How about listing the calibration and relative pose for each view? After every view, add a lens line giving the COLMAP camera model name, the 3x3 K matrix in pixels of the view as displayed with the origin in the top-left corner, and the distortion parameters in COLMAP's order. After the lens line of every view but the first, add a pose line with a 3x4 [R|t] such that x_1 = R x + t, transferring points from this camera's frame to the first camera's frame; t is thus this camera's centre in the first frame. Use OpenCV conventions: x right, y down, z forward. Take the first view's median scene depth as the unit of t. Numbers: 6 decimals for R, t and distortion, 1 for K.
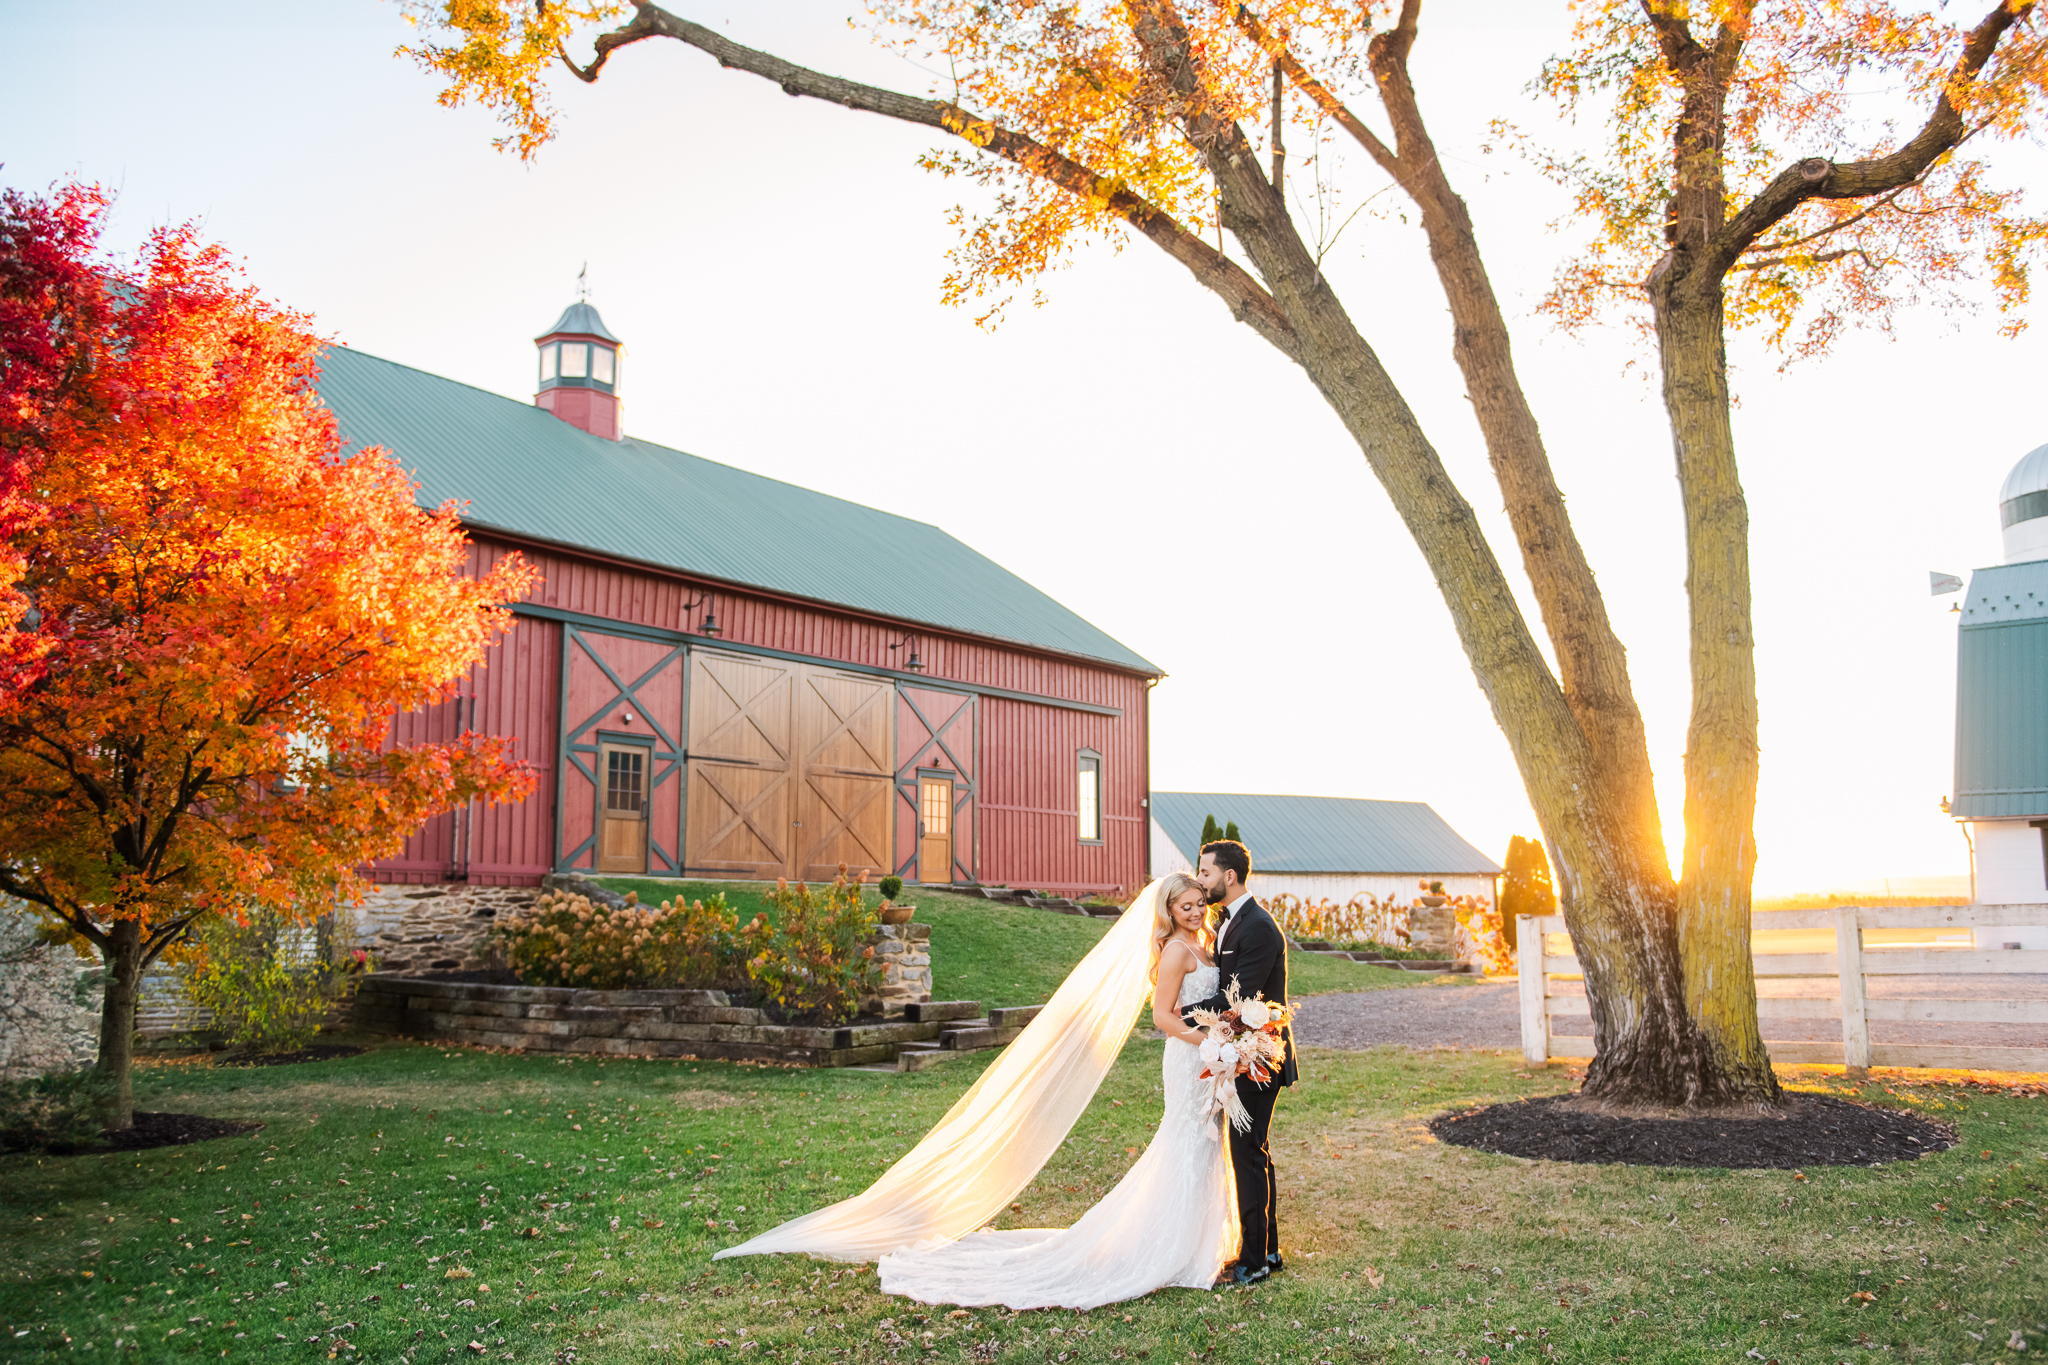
lens RADIAL K [[1784.0, 0, 1021.5], [0, 1784.0, 677.8], [0, 0, 1]] dist [0.005066, 0.003981]
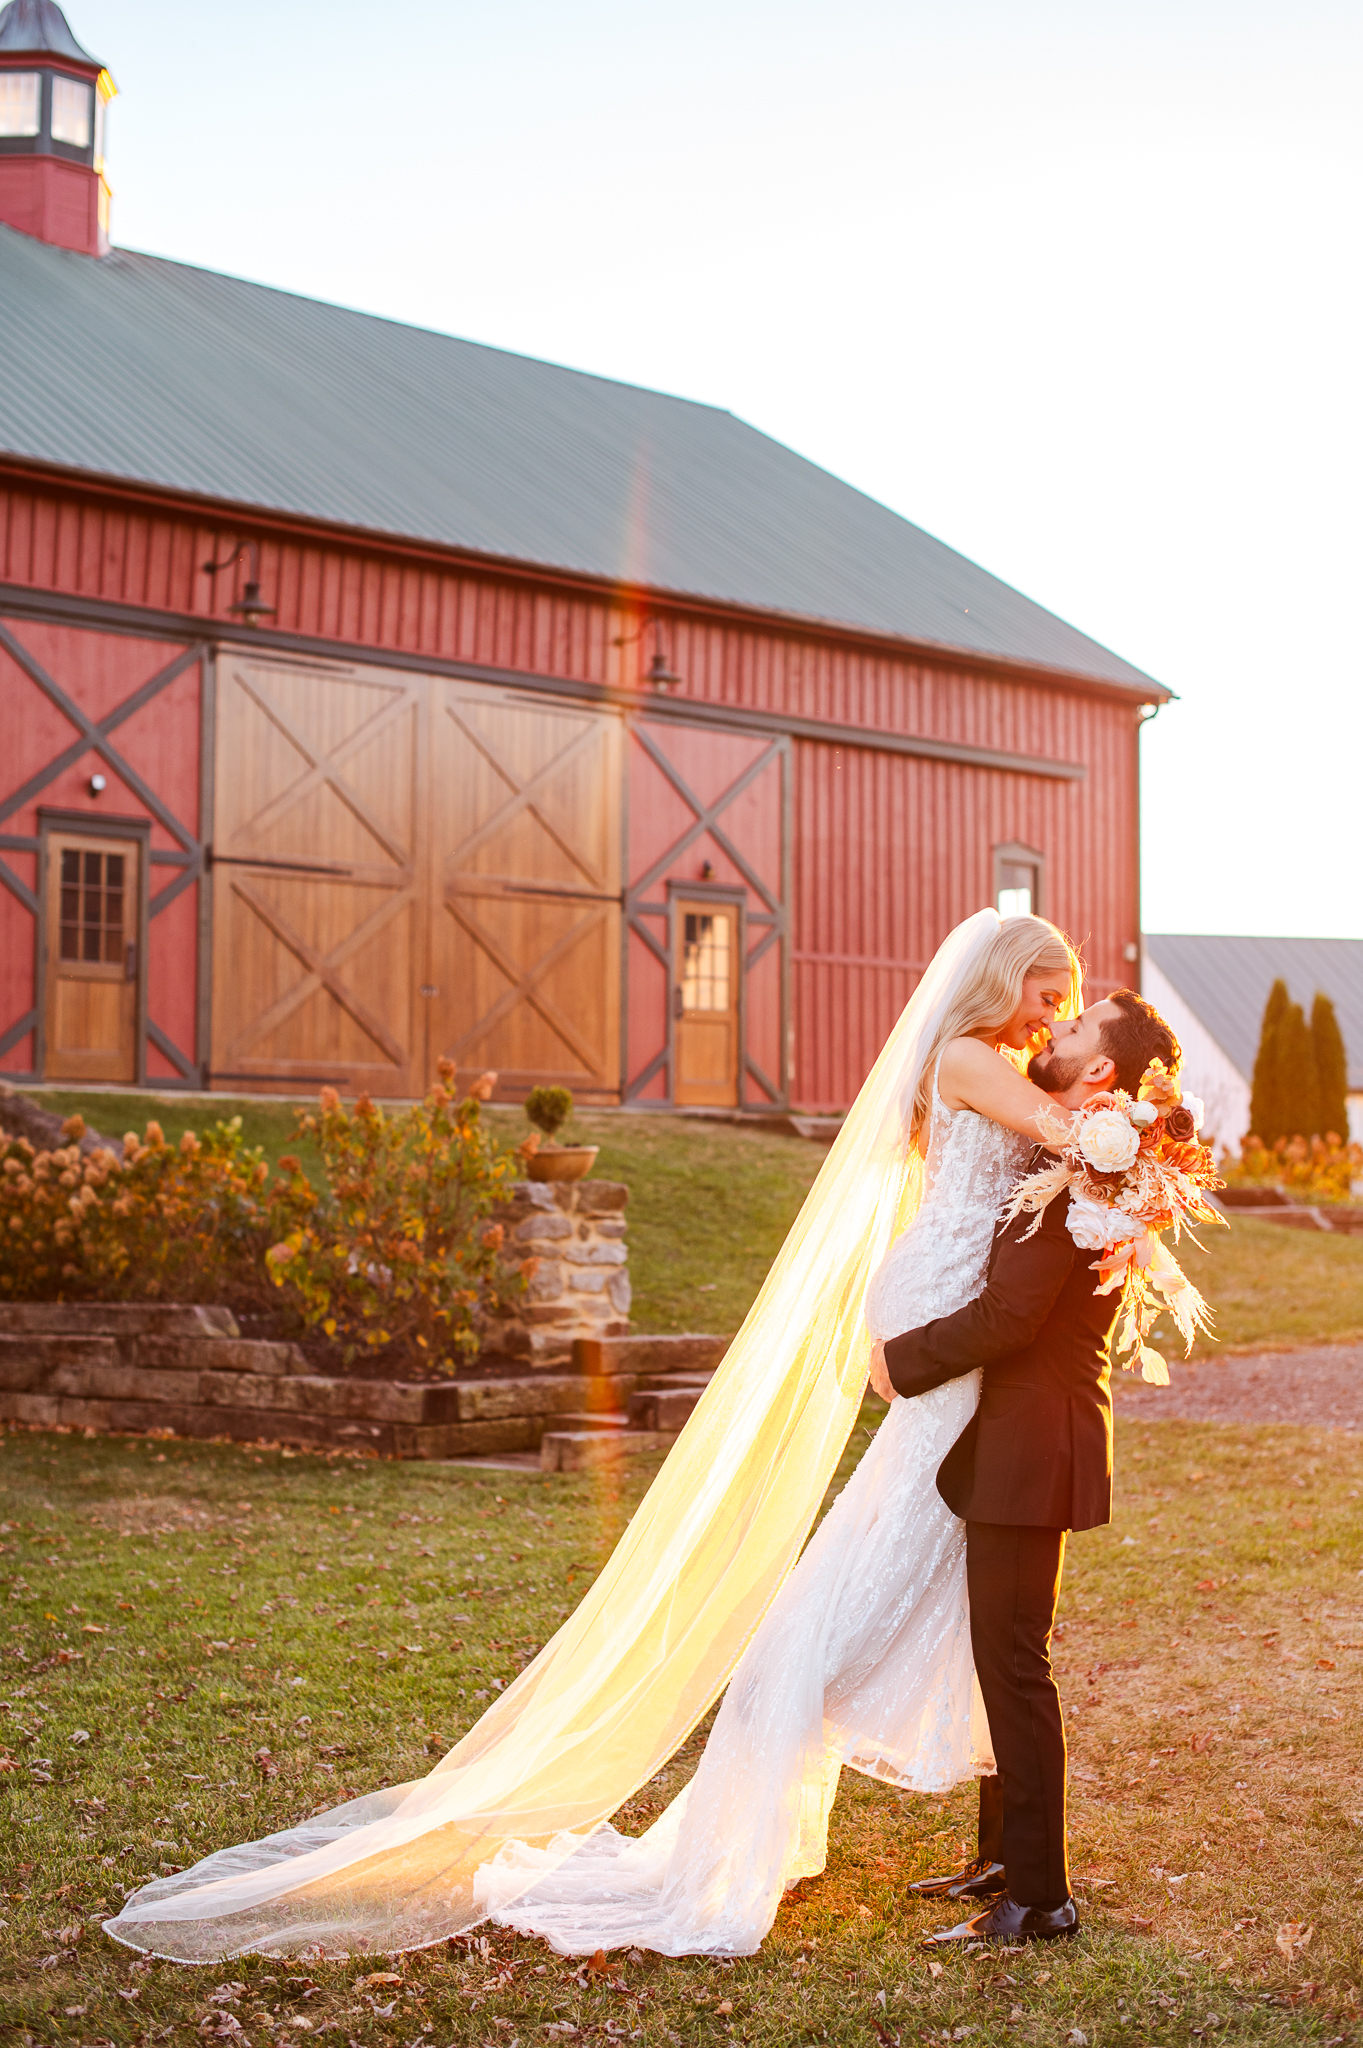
lens RADIAL K [[3246.2, 0, 681.9], [0, 3246.2, 1026.3], [0, 0, 1]] dist [-0.138445, 0.000000]
pose [[0.991221, 0.002849, -0.132184, 0.071068], [0.008109, 0.996576, 0.082287, 0.016474], [0.131966, -0.082636, 0.987804, 0.089302]]
